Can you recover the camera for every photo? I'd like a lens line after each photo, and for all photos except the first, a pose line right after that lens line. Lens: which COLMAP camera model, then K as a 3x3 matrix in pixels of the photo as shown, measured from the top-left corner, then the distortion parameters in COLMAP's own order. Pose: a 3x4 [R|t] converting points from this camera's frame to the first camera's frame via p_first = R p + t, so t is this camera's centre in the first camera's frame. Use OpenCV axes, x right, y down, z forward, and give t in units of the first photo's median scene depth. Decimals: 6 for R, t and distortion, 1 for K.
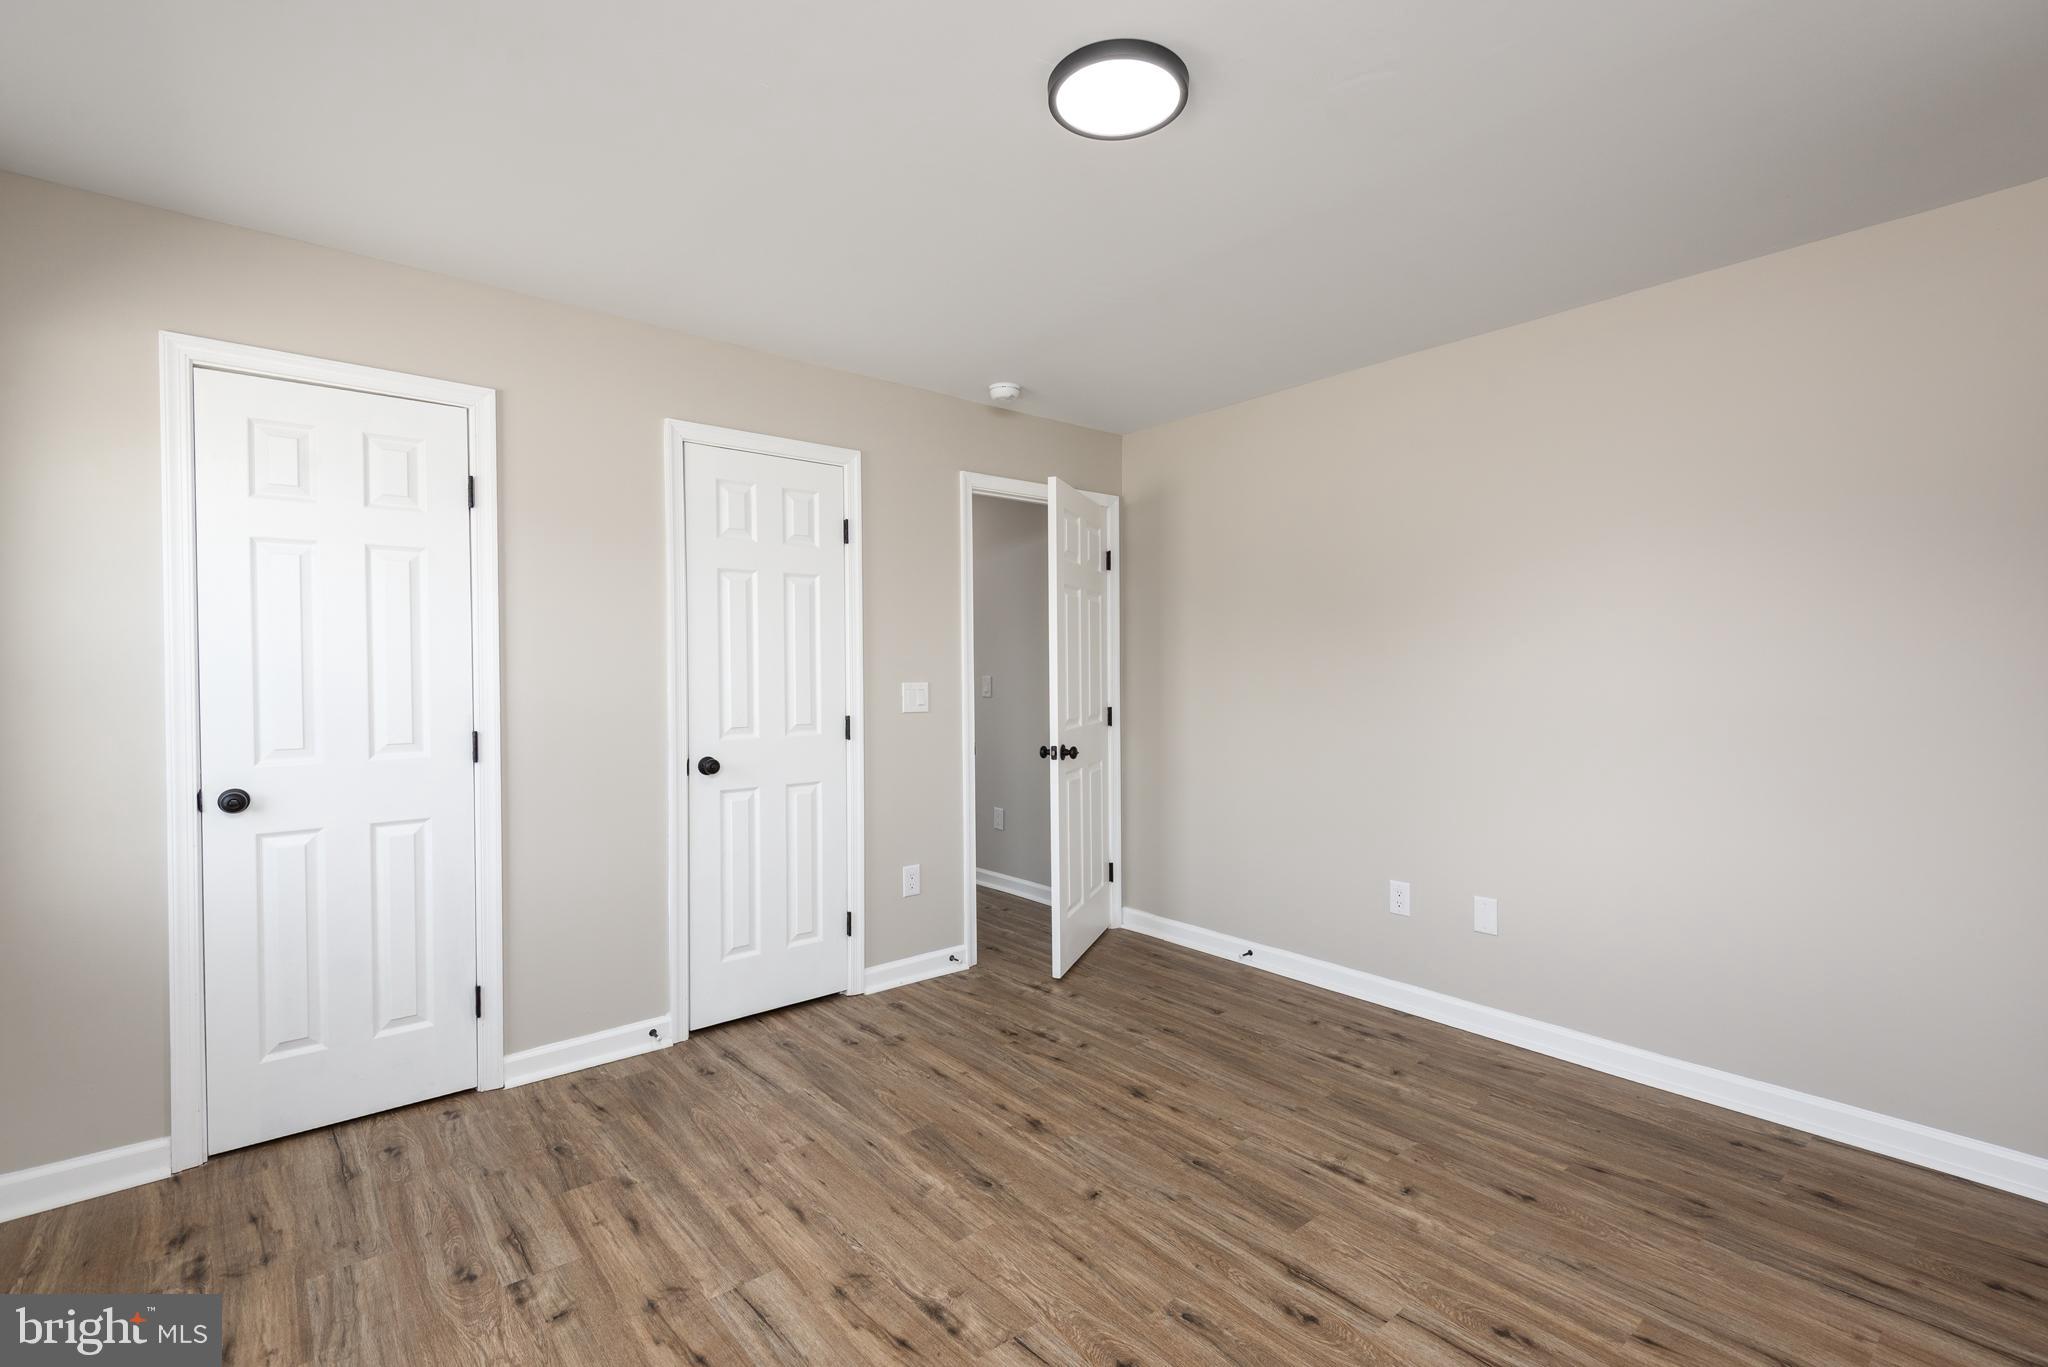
lens RADIAL K [[901.4, 0, 1021.1], [0, 901.4, 678.6], [0, 0, 1]] dist [-0.005152, -0.000645]
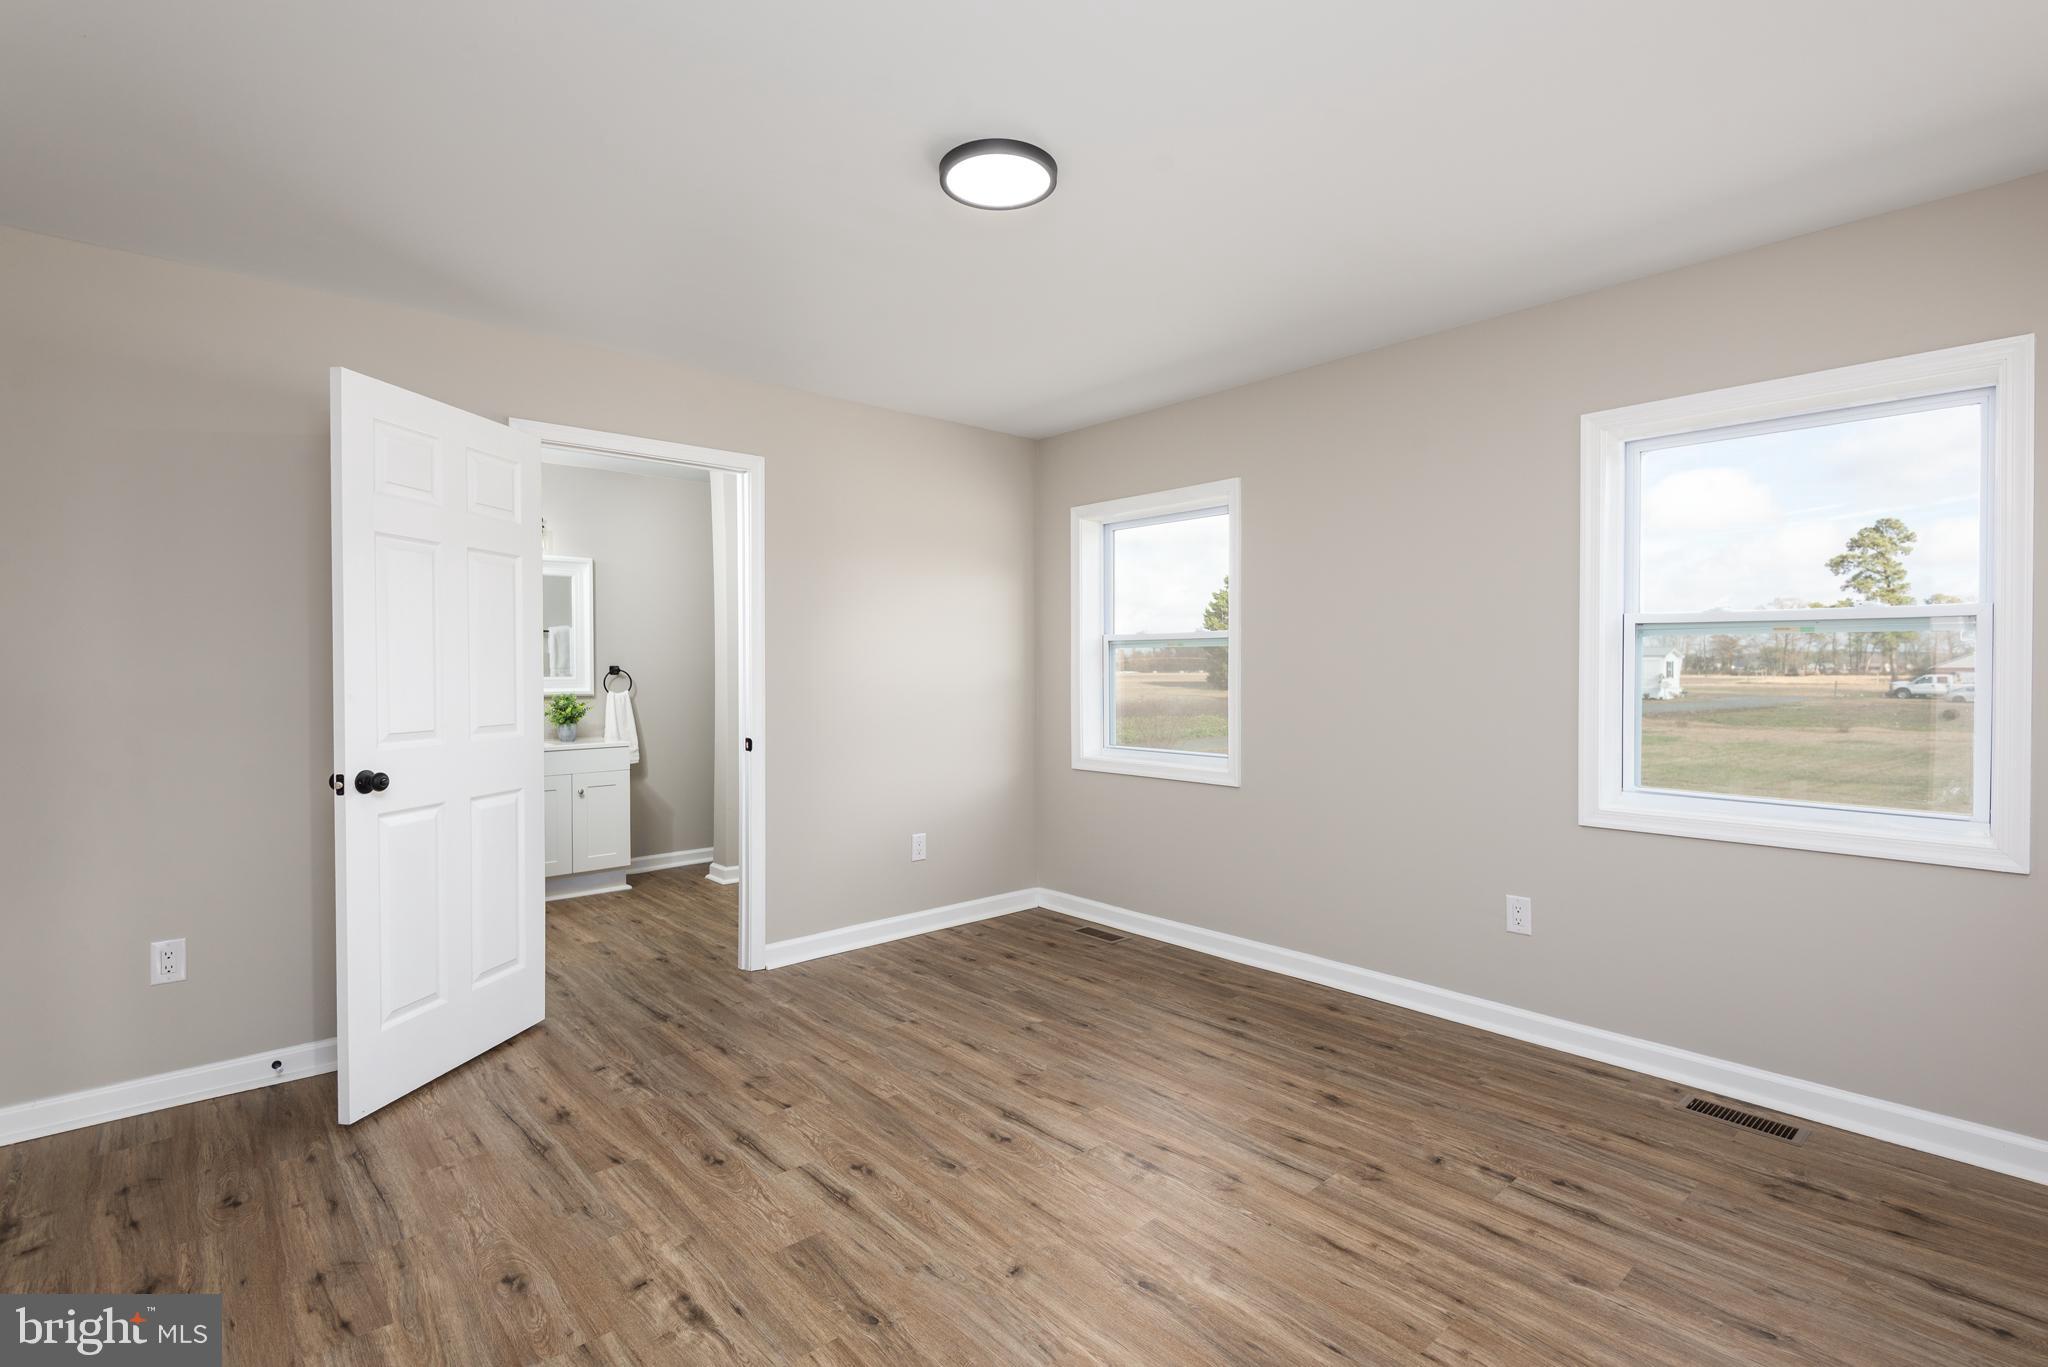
lens RADIAL K [[934.5, 0, 1016.4], [0, 934.5, 687.9], [0, 0, 1]] dist [0.003935, 0.000568]
pose [[-0.999607, 0.005877, -0.027400, 0.107792], [0.005123, 0.999608, 0.027521, -0.008445], [0.027551, 0.027369, -0.999246, 1.996663]]
